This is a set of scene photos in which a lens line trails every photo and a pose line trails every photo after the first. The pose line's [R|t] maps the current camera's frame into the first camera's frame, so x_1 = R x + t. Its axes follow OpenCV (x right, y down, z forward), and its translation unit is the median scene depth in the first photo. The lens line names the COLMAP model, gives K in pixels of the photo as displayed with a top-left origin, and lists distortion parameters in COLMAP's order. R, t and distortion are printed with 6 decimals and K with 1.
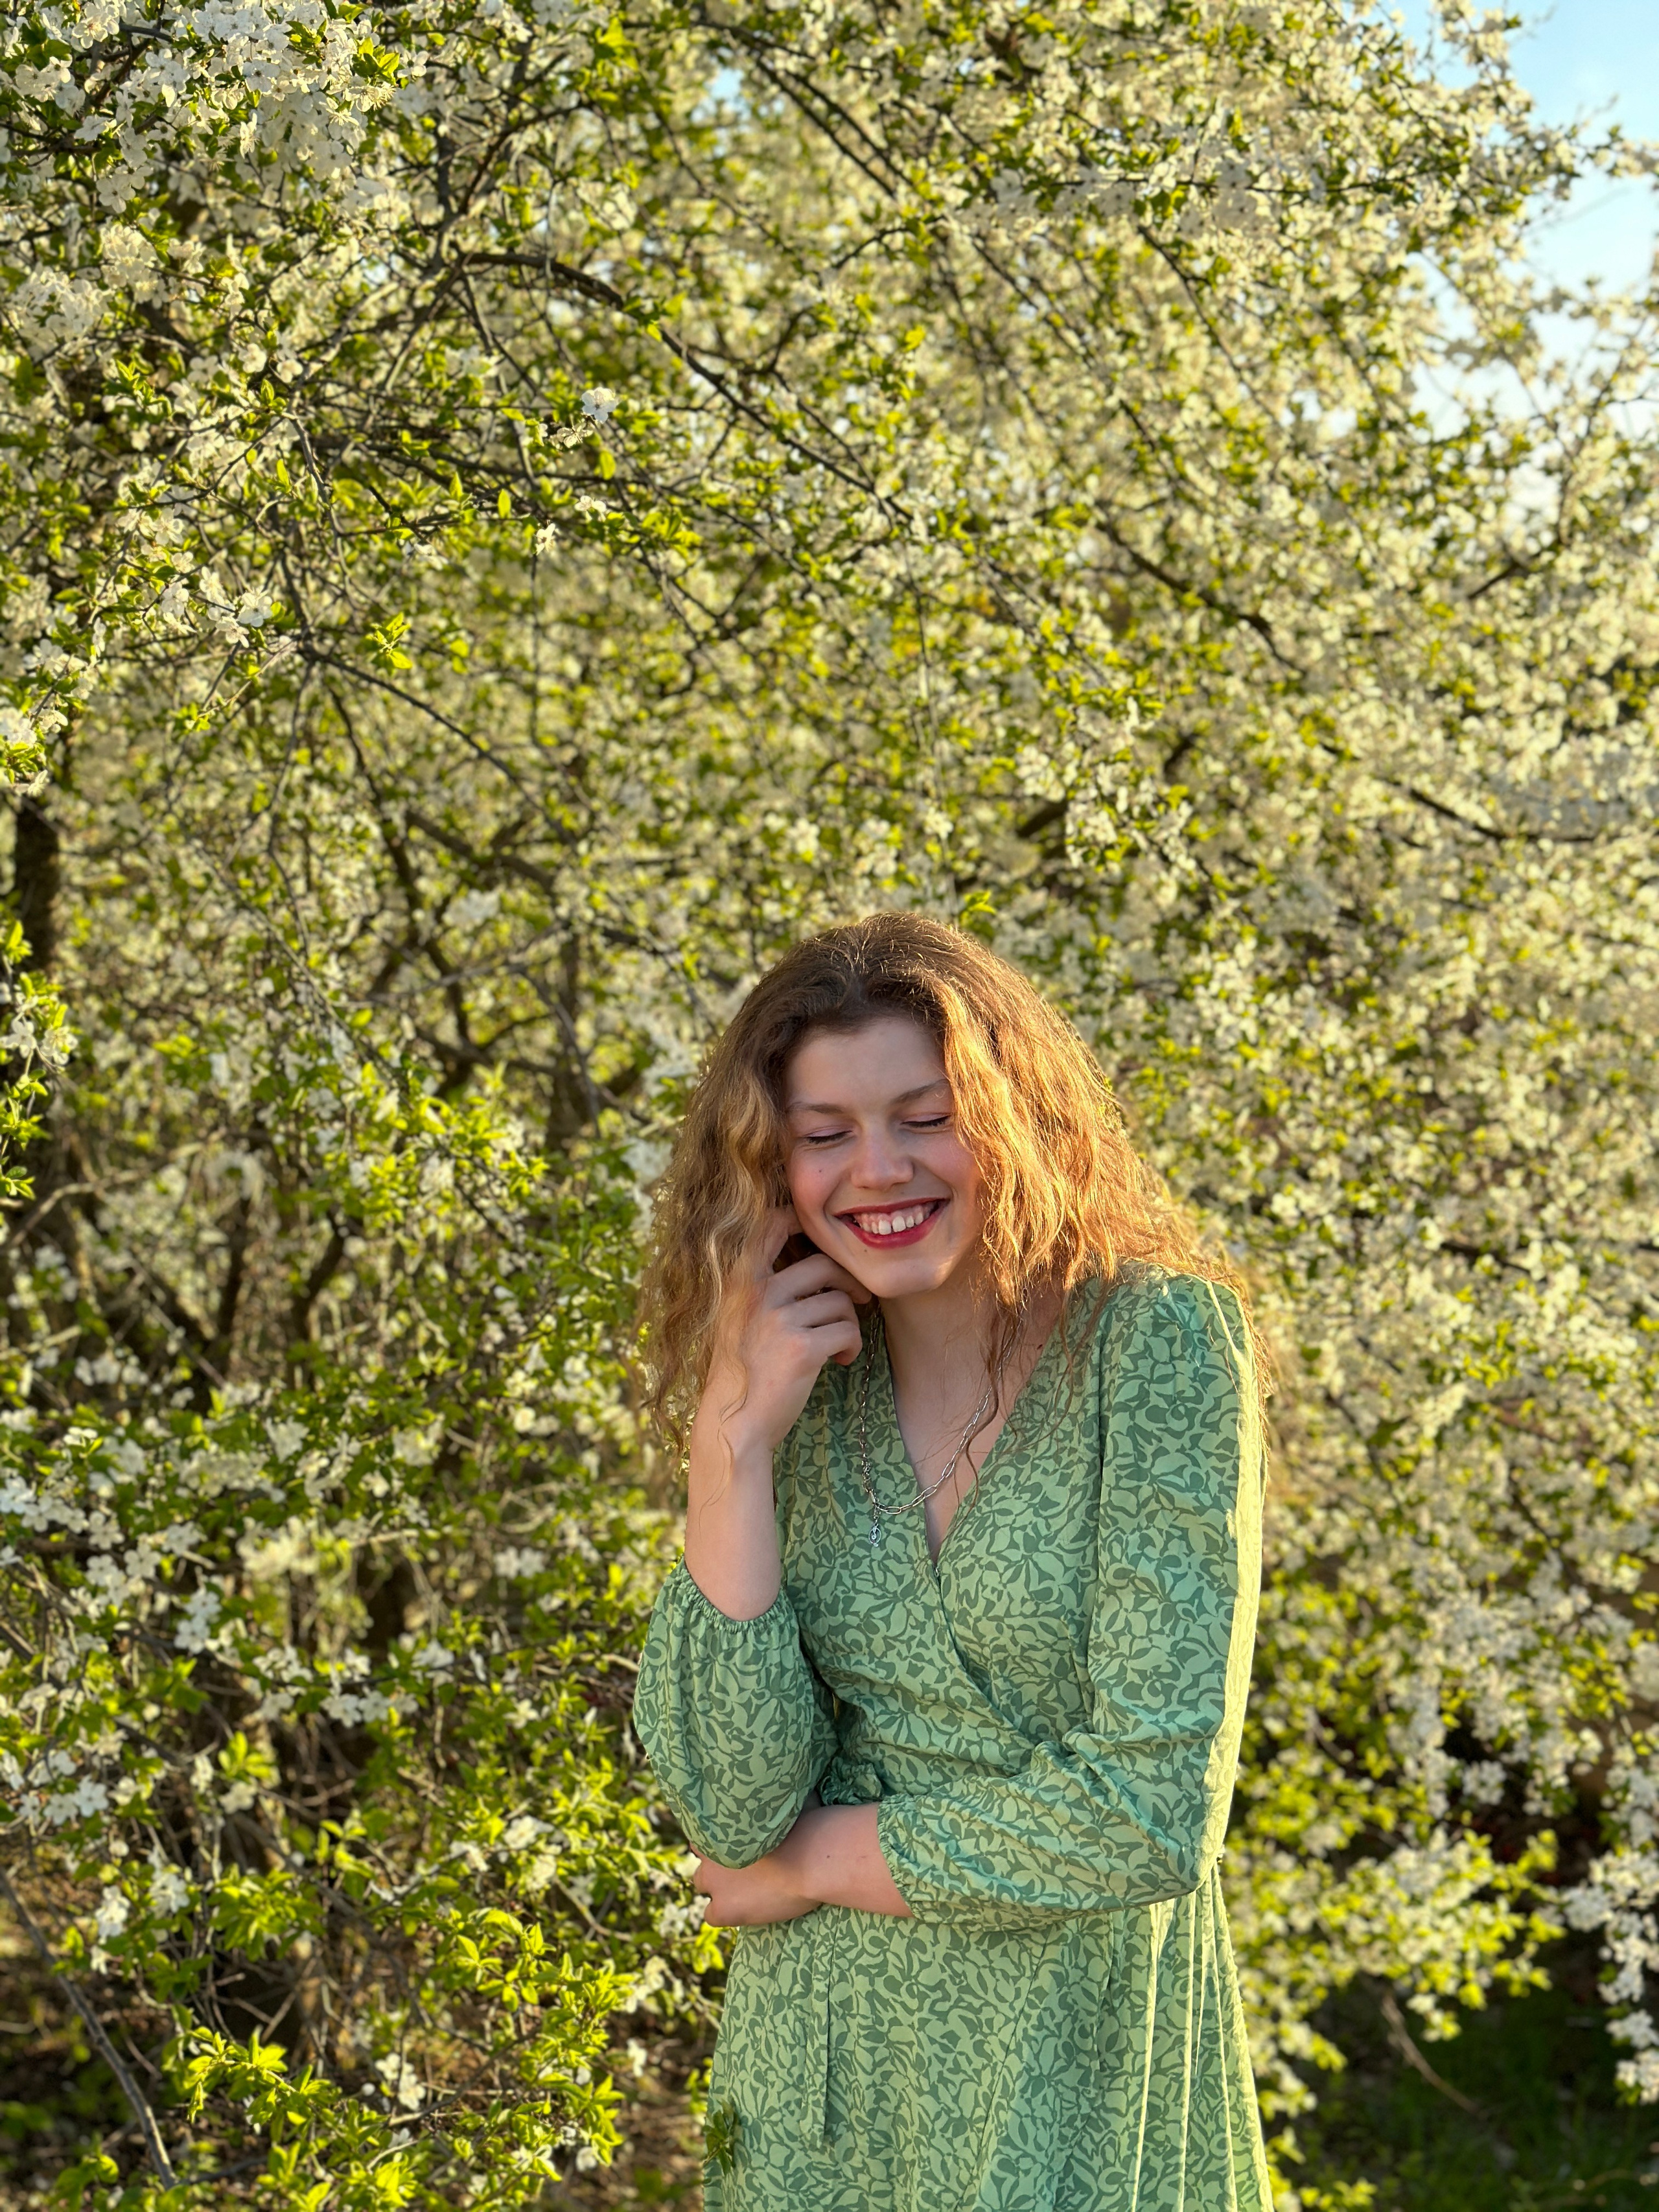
lens RADIAL K [[3163.0, 0, 806.9], [0, 3163.0, 1106.0], [0, 0, 1]] dist [0.264376, -0.071034]
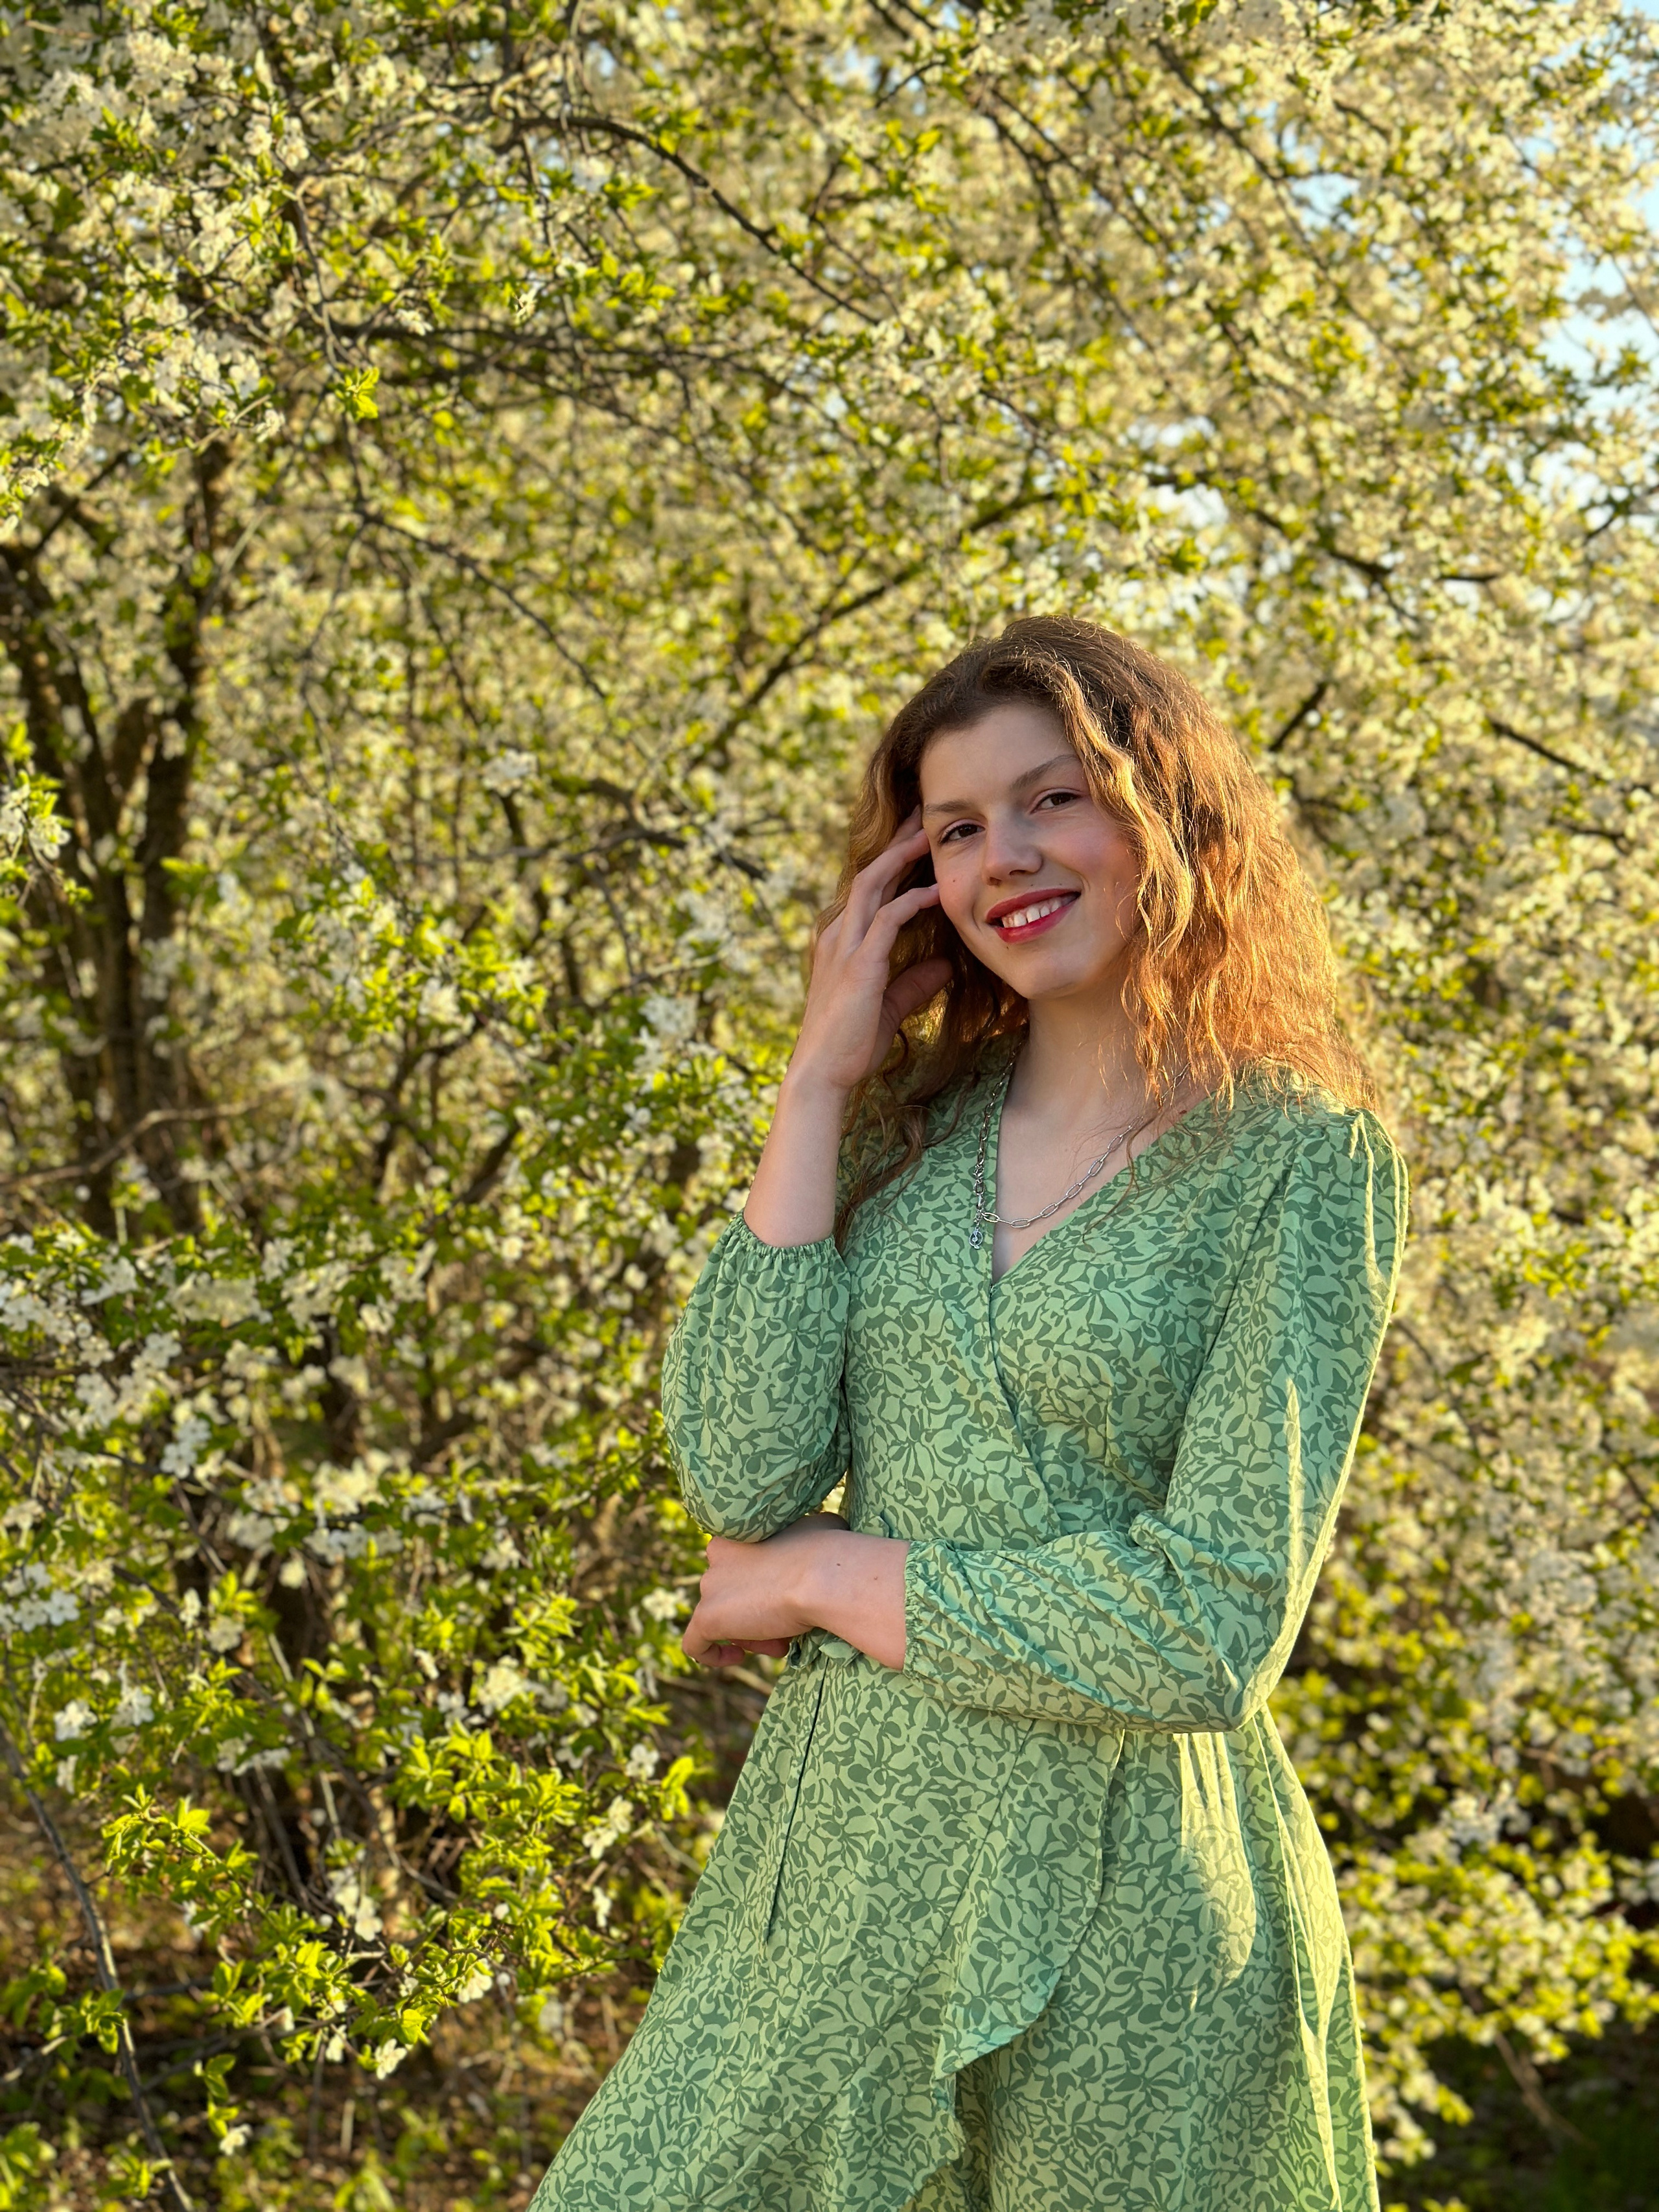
lens RADIAL K [[3153.6, 0, 829.5], [0, 3153.6, 1106.0], [0, 0, 1]] dist [0.237644, 0.005804]
pose [[0.994891, 0.025889, -0.097580, 0.099533], [-0.033185, 0.996713, -0.073907, 0.119897], [0.095346, 0.076767, 0.992480, 0.034182]]
